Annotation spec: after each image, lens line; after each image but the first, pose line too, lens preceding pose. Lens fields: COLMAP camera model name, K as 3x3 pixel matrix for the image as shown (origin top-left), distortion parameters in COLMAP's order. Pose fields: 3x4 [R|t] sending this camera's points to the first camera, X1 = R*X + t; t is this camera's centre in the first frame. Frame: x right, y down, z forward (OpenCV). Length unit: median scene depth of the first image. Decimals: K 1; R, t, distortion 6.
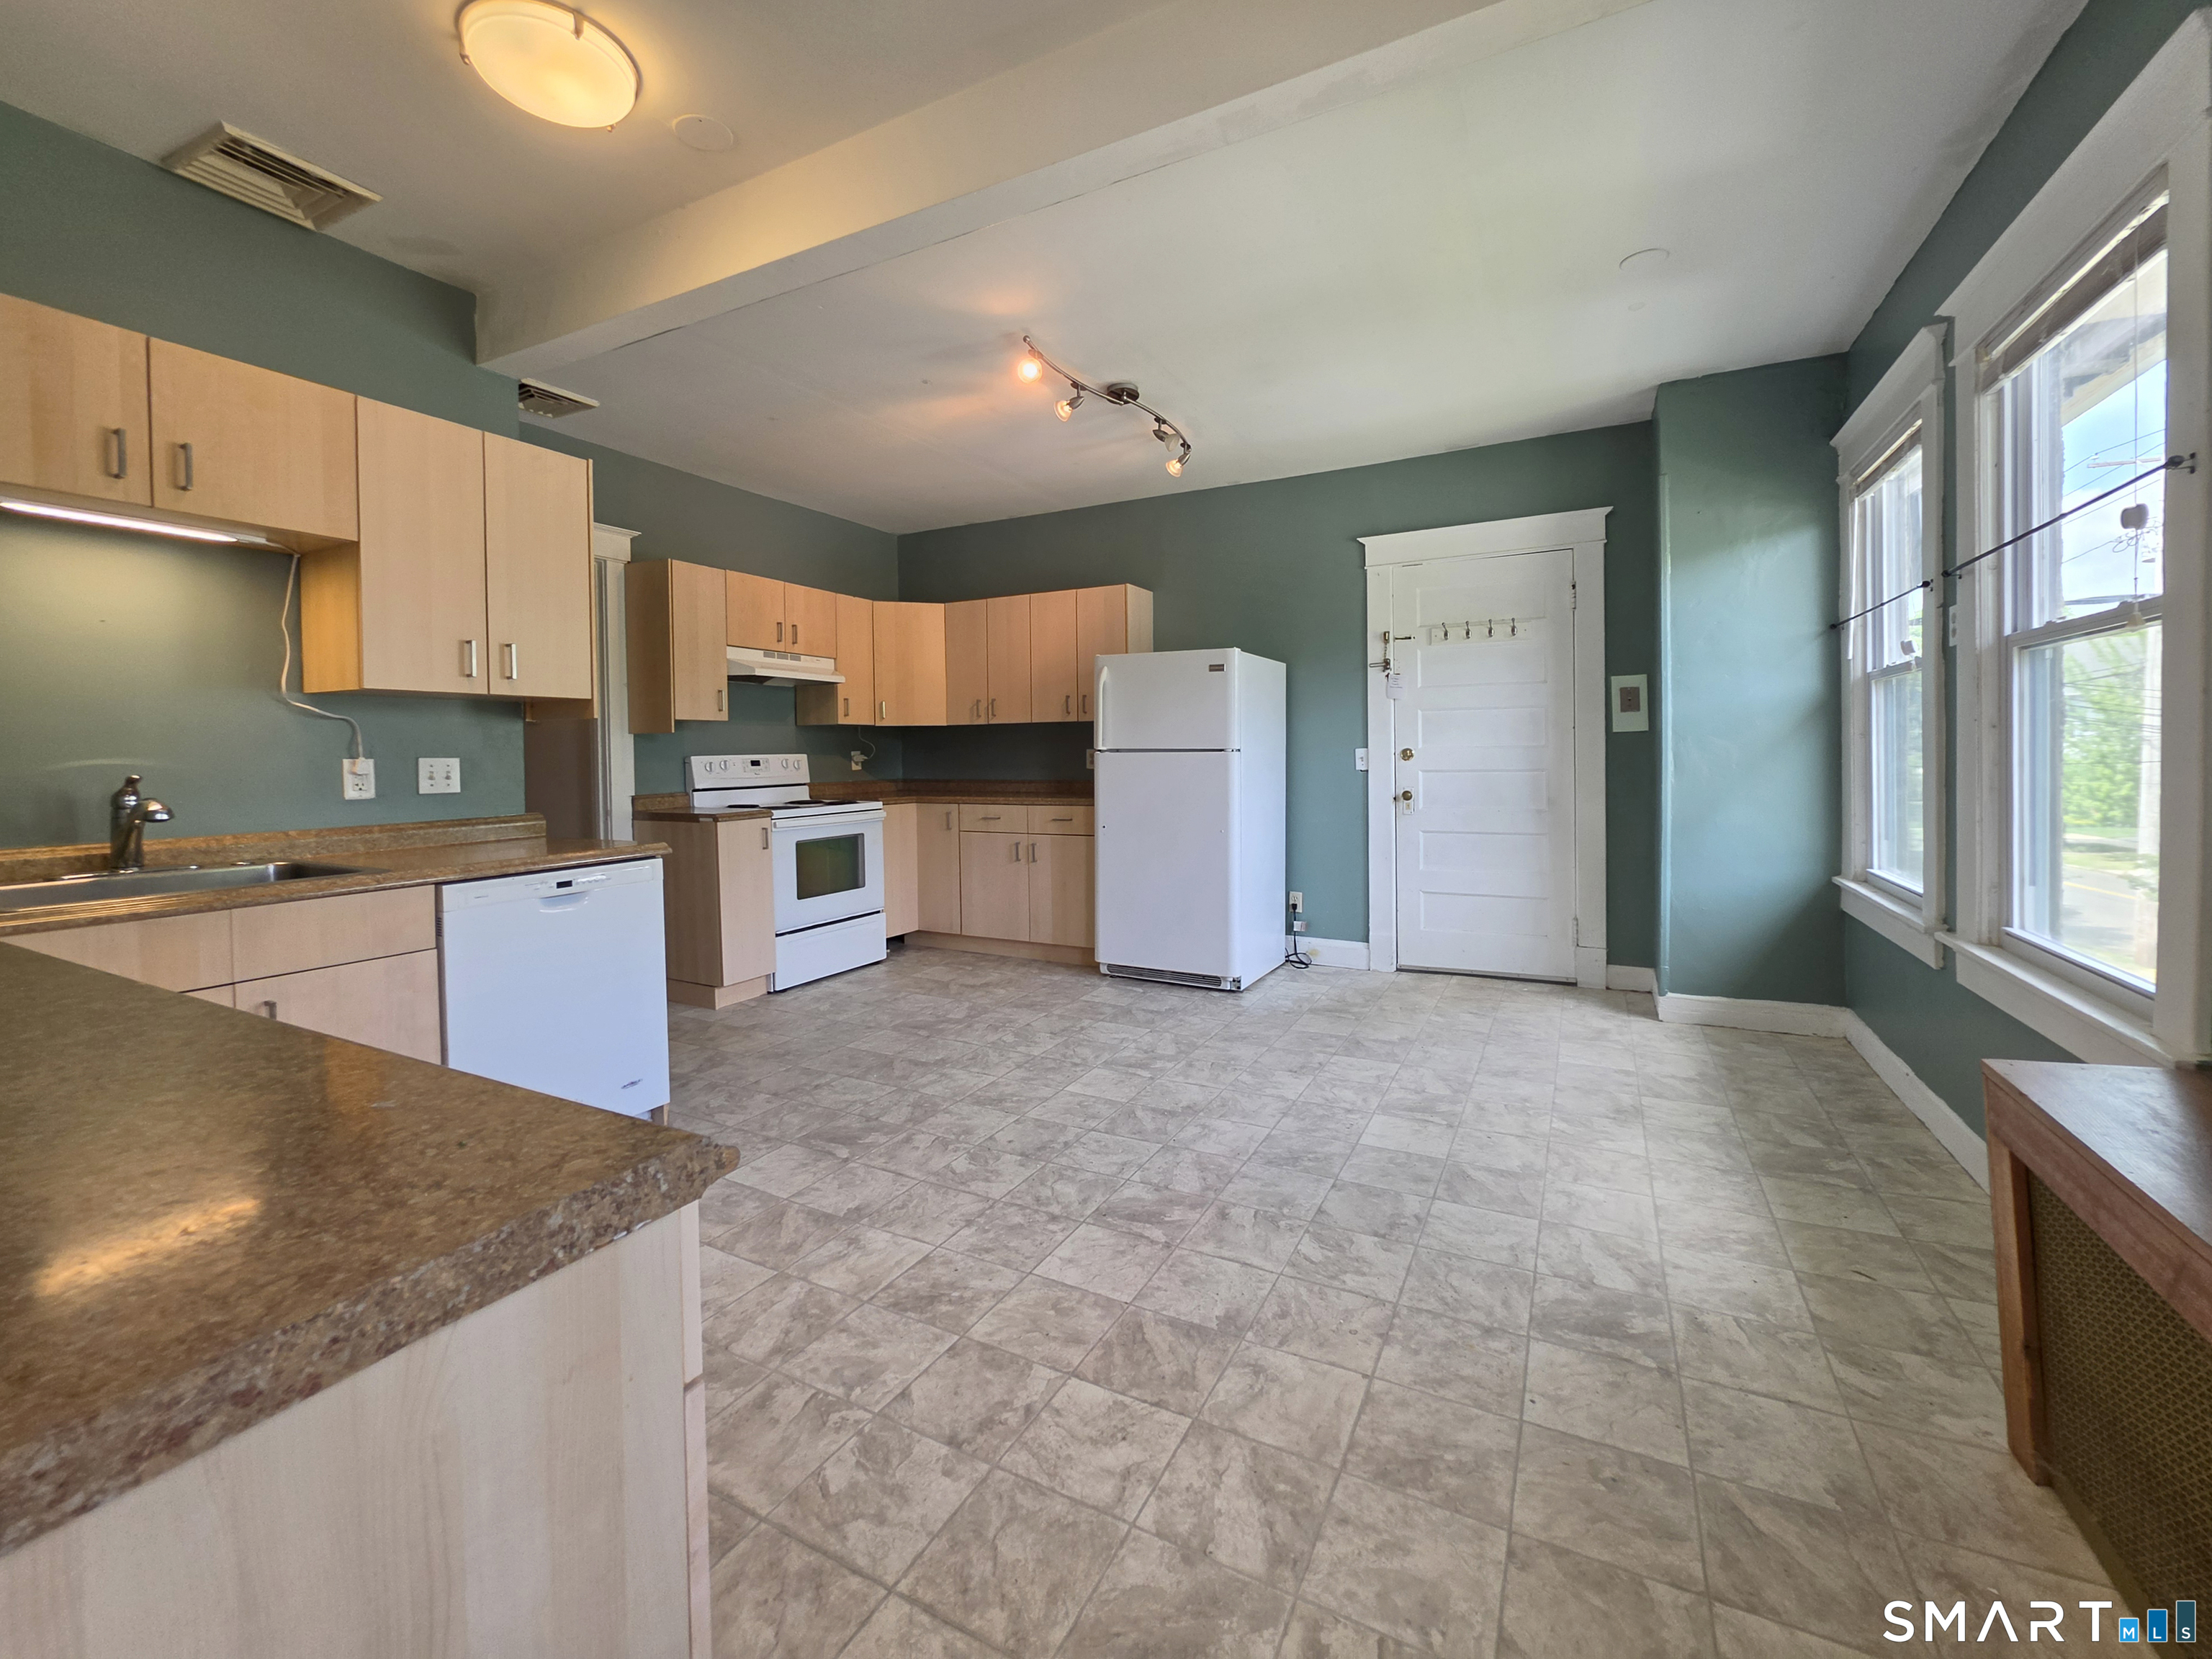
lens RADIAL K [[887.8, 0, 1083.7], [0, 887.8, 756.2], [0, 0, 1]] dist [-0.009012, 0.001370]
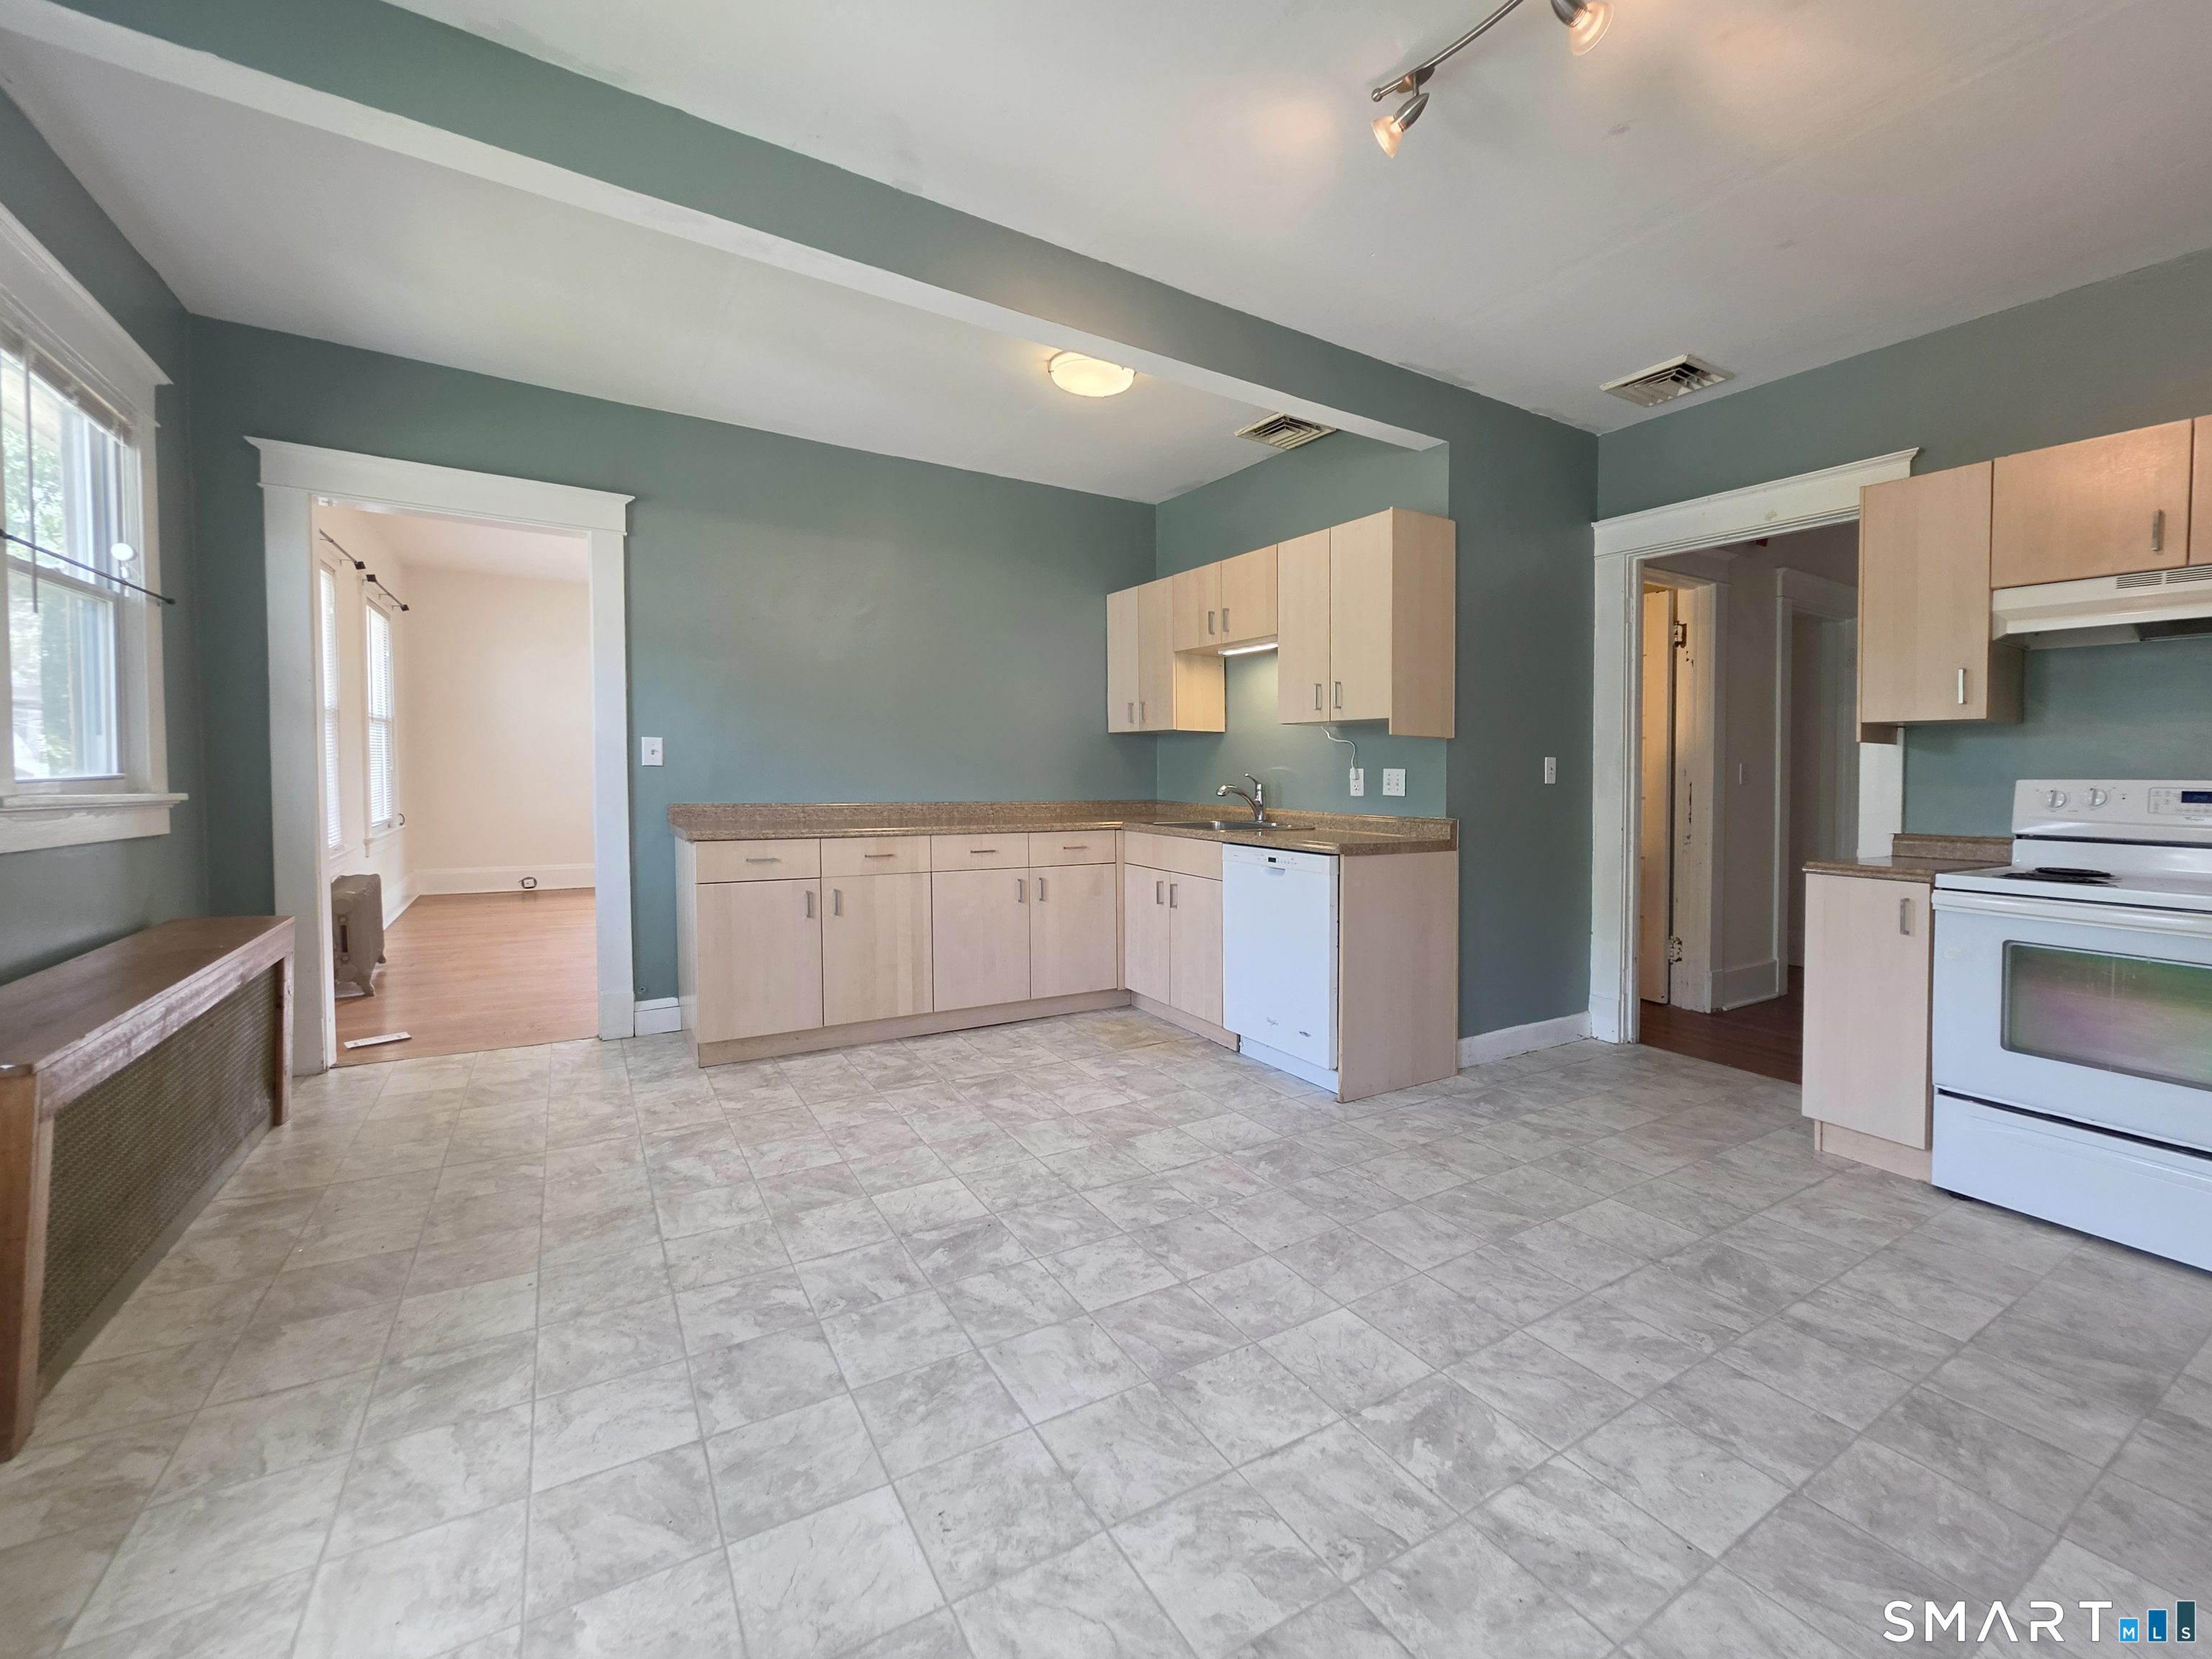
lens RADIAL K [[887.8, 0, 1099.5], [0, 887.8, 832.1], [0, 0, 1]] dist [-0.009012, 0.001370]
pose [[-0.488936, 0.061075, -0.870179, 0.815808], [-0.018300, 0.996608, 0.080232, -0.003259], [0.872127, 0.055153, -0.486160, 1.596303]]
